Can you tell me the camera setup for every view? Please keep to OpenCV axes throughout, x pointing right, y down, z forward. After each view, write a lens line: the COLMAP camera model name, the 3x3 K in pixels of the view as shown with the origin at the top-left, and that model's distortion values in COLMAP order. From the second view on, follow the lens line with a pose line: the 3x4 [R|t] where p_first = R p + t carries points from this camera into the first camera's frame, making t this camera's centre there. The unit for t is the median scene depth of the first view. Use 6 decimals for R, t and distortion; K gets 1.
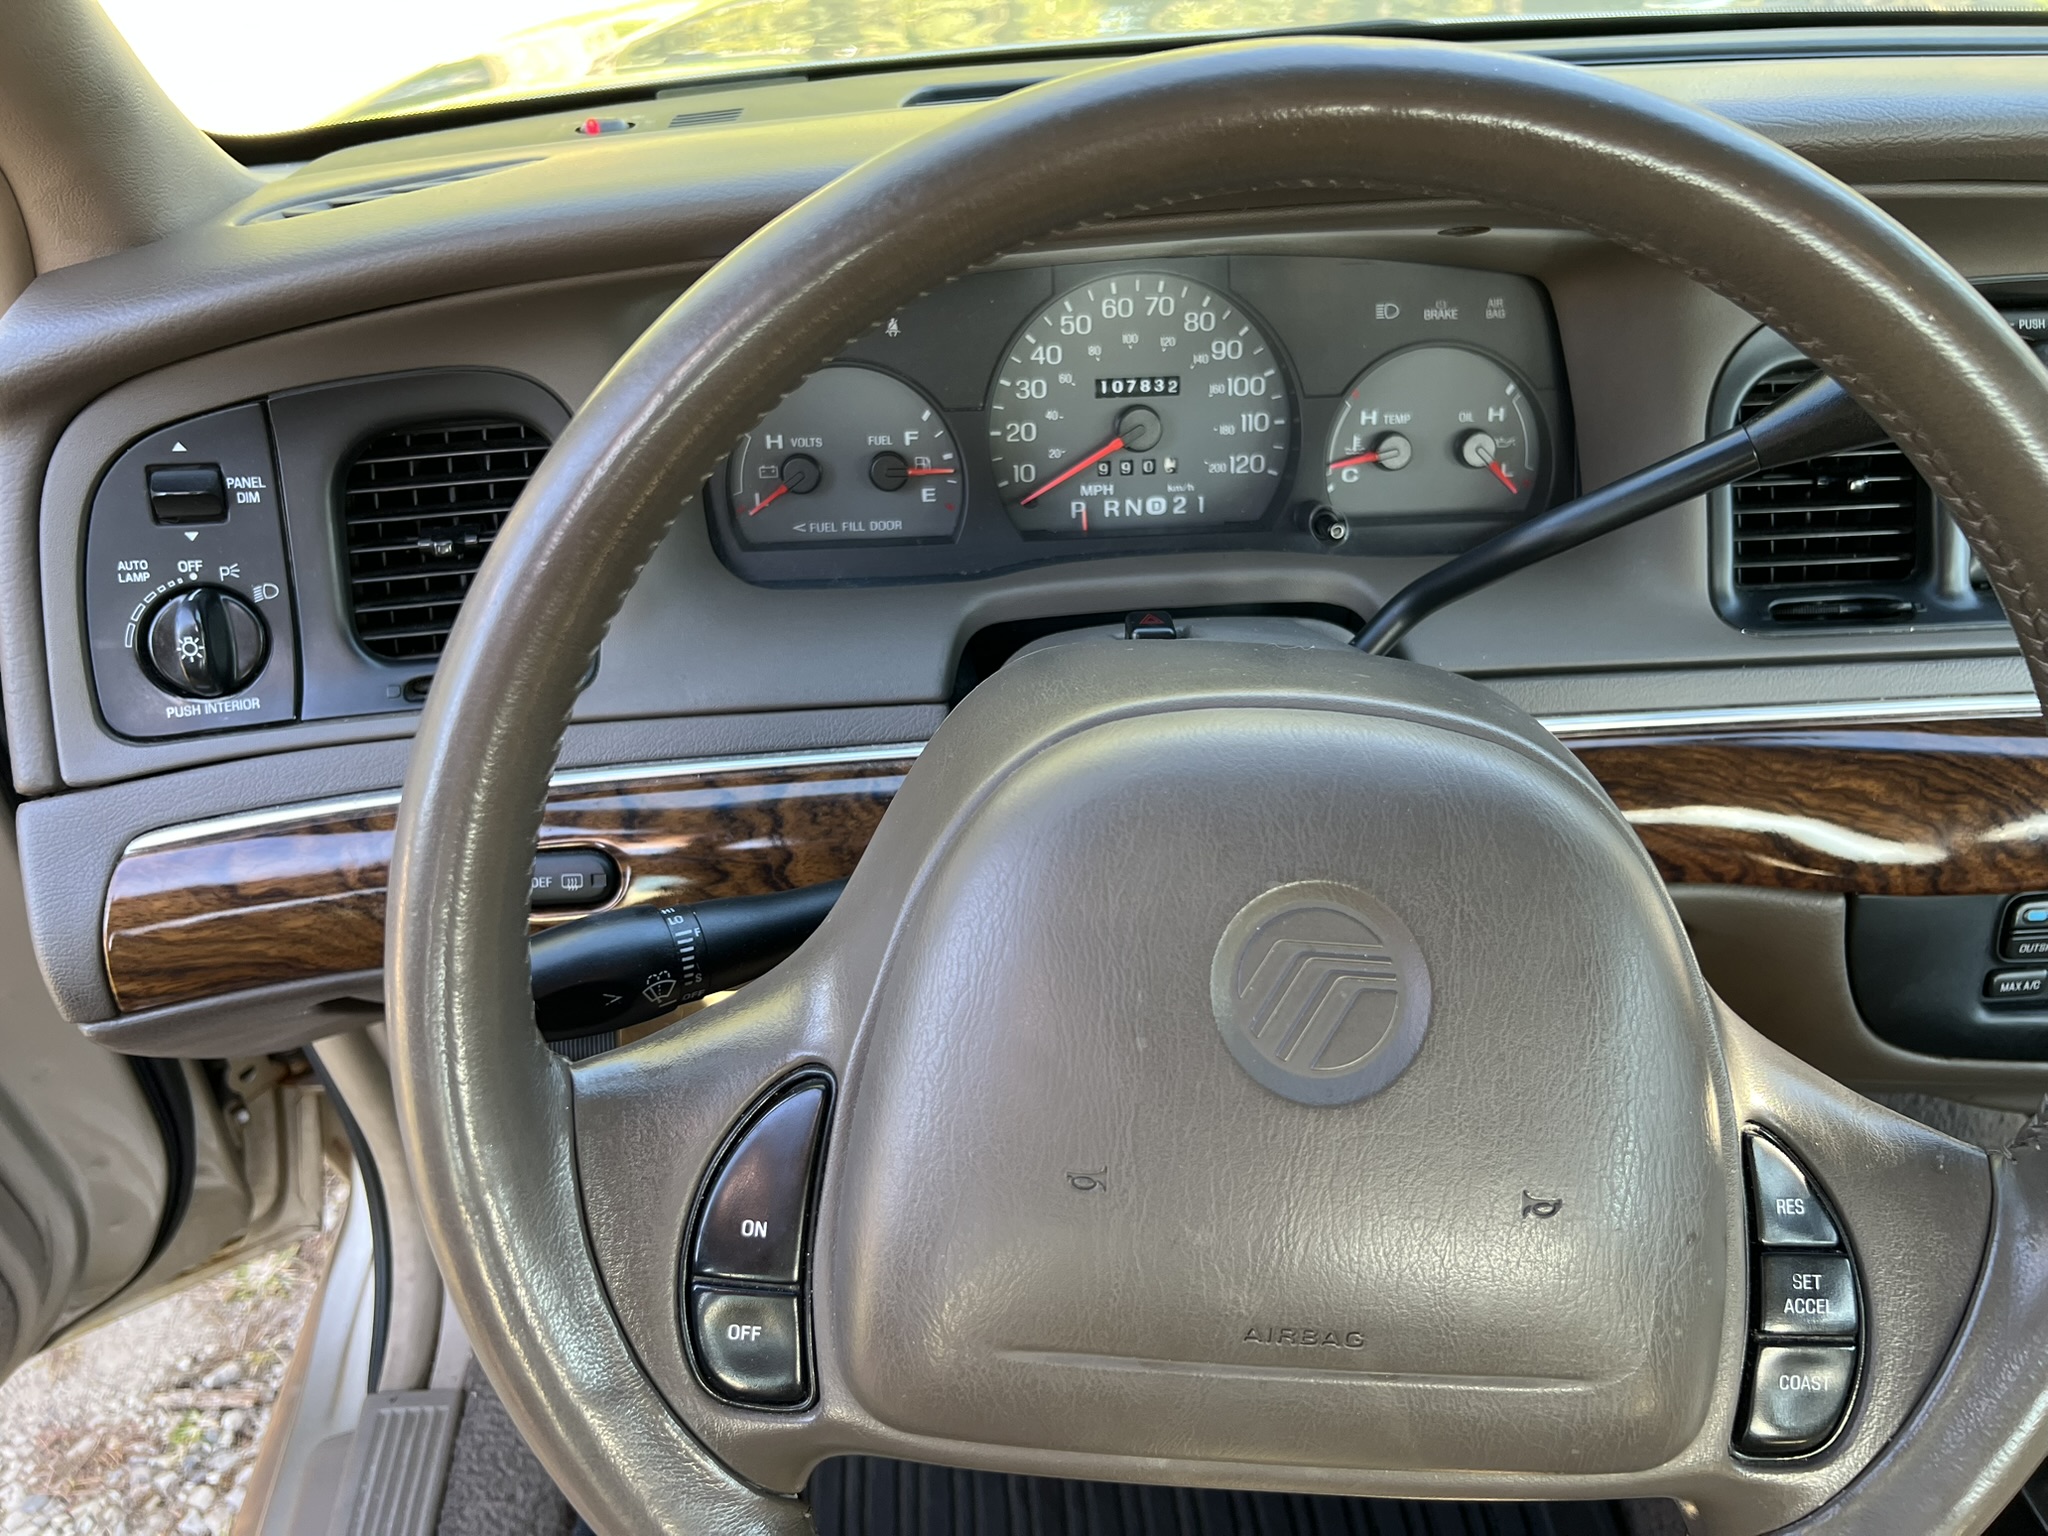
lens RADIAL K [[1564.0, 0, 1024.0], [0, 1564.0, 768.0], [0, 0, 1]] dist [0.038381, -0.003423]
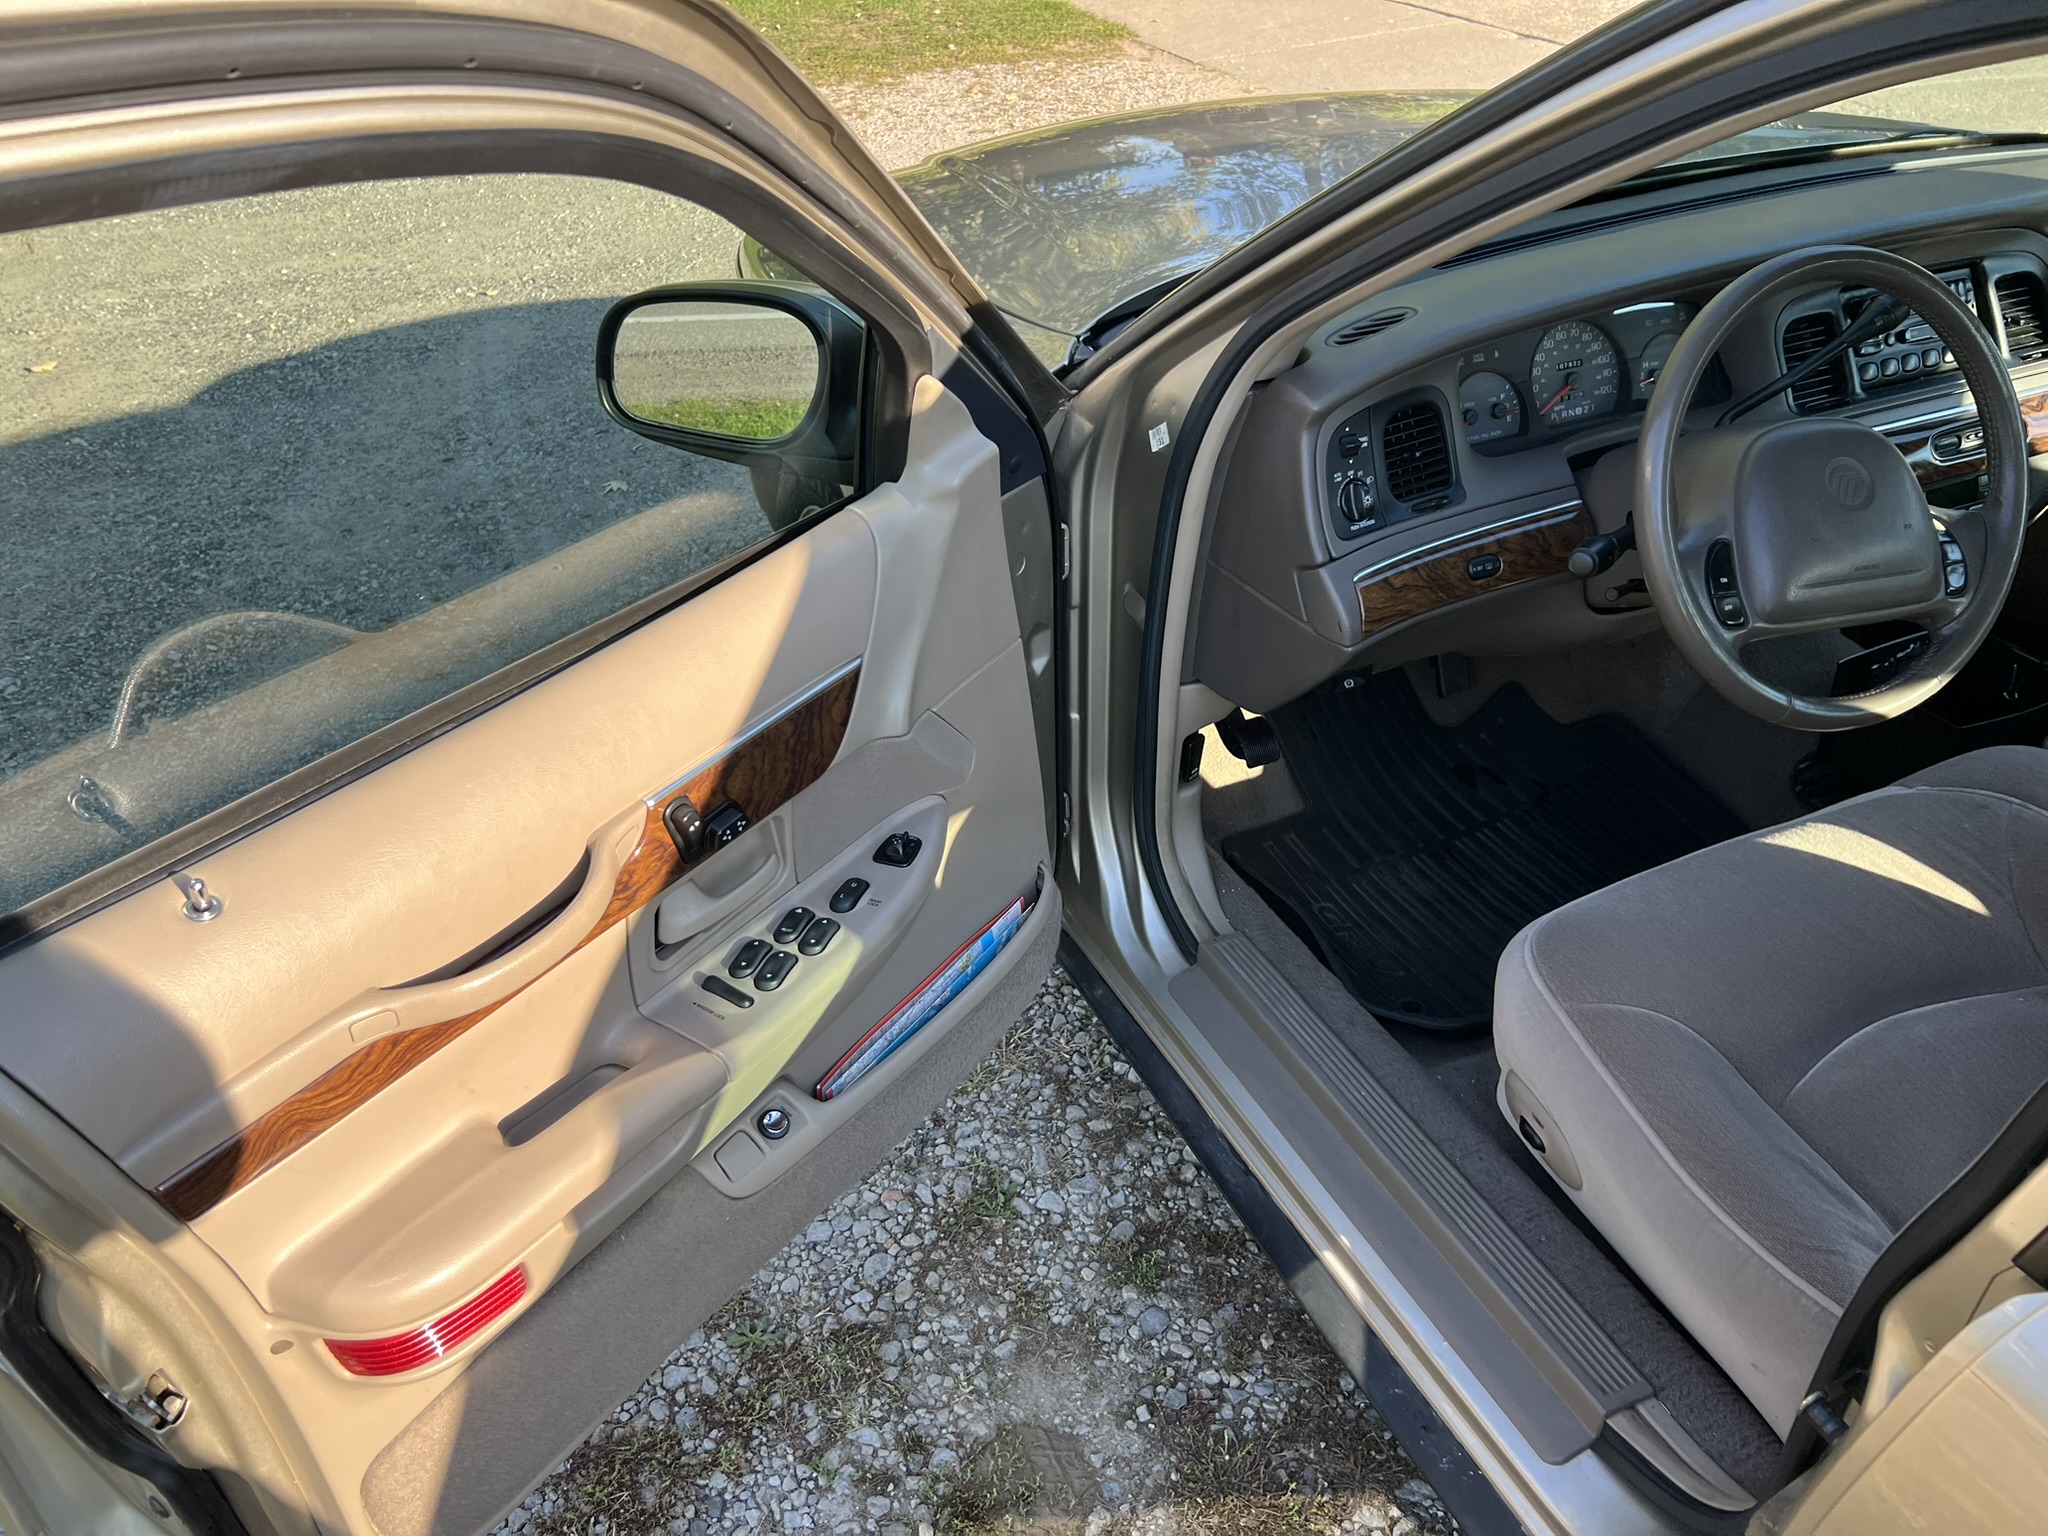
lens RADIAL K [[1527.5, 0, 1028.9], [0, 1527.5, 769.5], [0, 0, 1]] dist [0.022254, -0.007399]
pose [[0.940451, -0.209765, 0.267489, -1.577566], [0.219368, 0.975623, -0.006181, 0.222737], [-0.259672, 0.064491, 0.963541, -1.142594]]
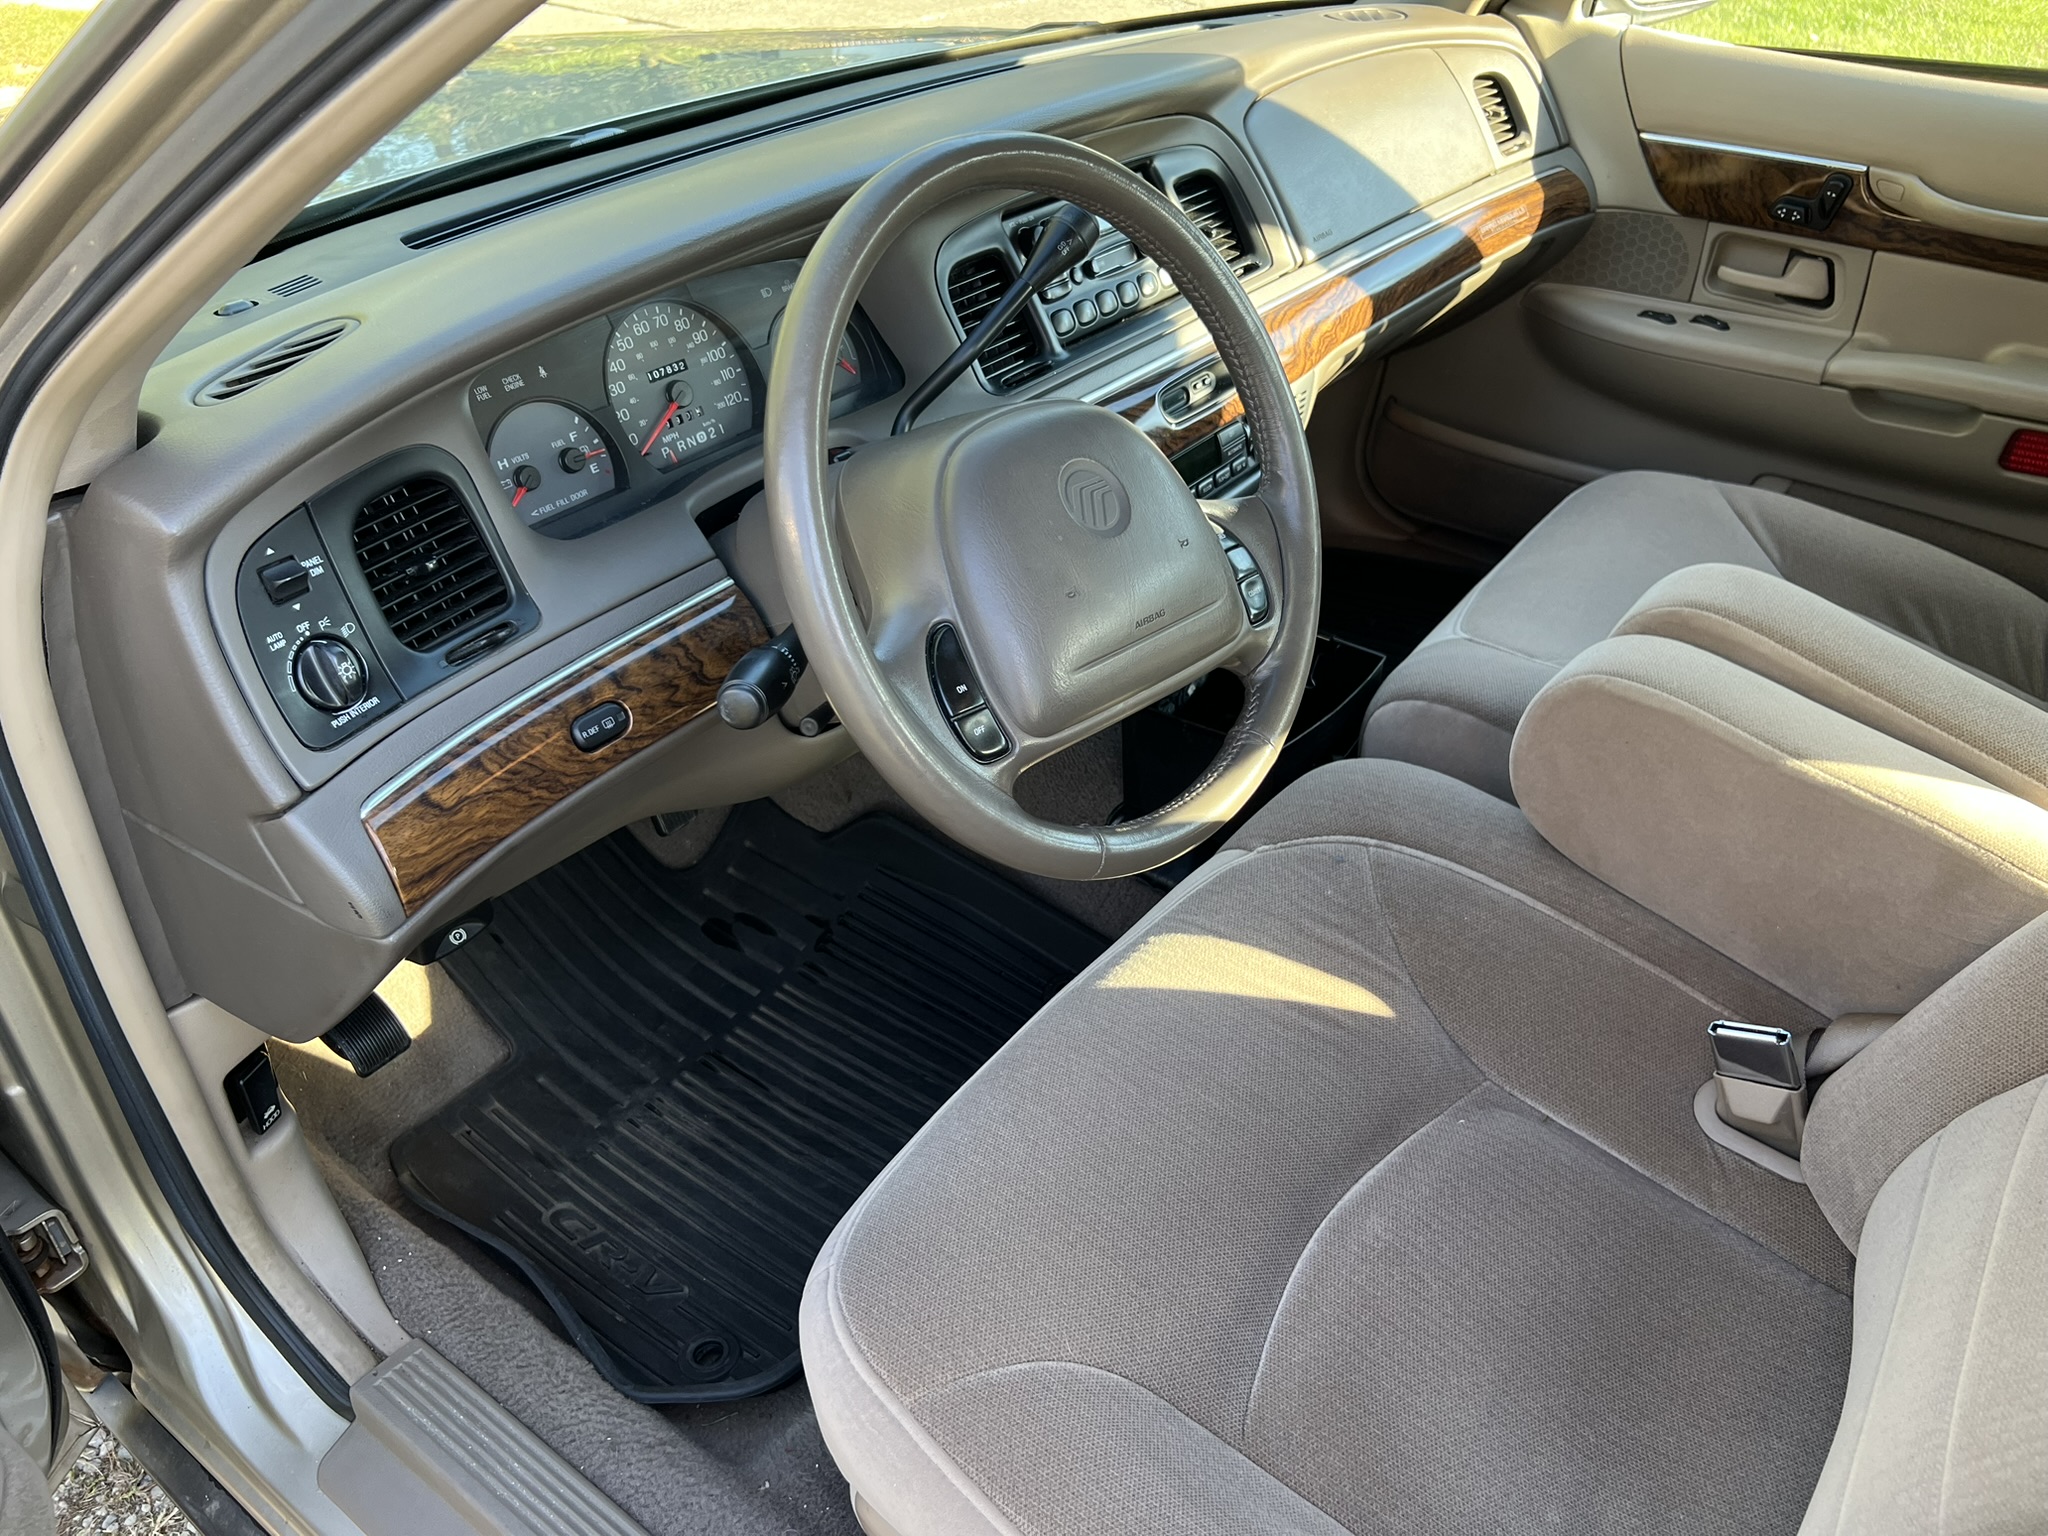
lens RADIAL K [[1536.9, 0, 1017.1], [0, 1536.9, 780.8], [0, 0, 1]] dist [0.037473, -0.046145]
pose [[0.666877, -0.428062, 0.609949, -0.873194], [0.443777, 0.885698, 0.136387, 0.082955], [-0.598613, 0.179728, 0.780615, -0.421464]]
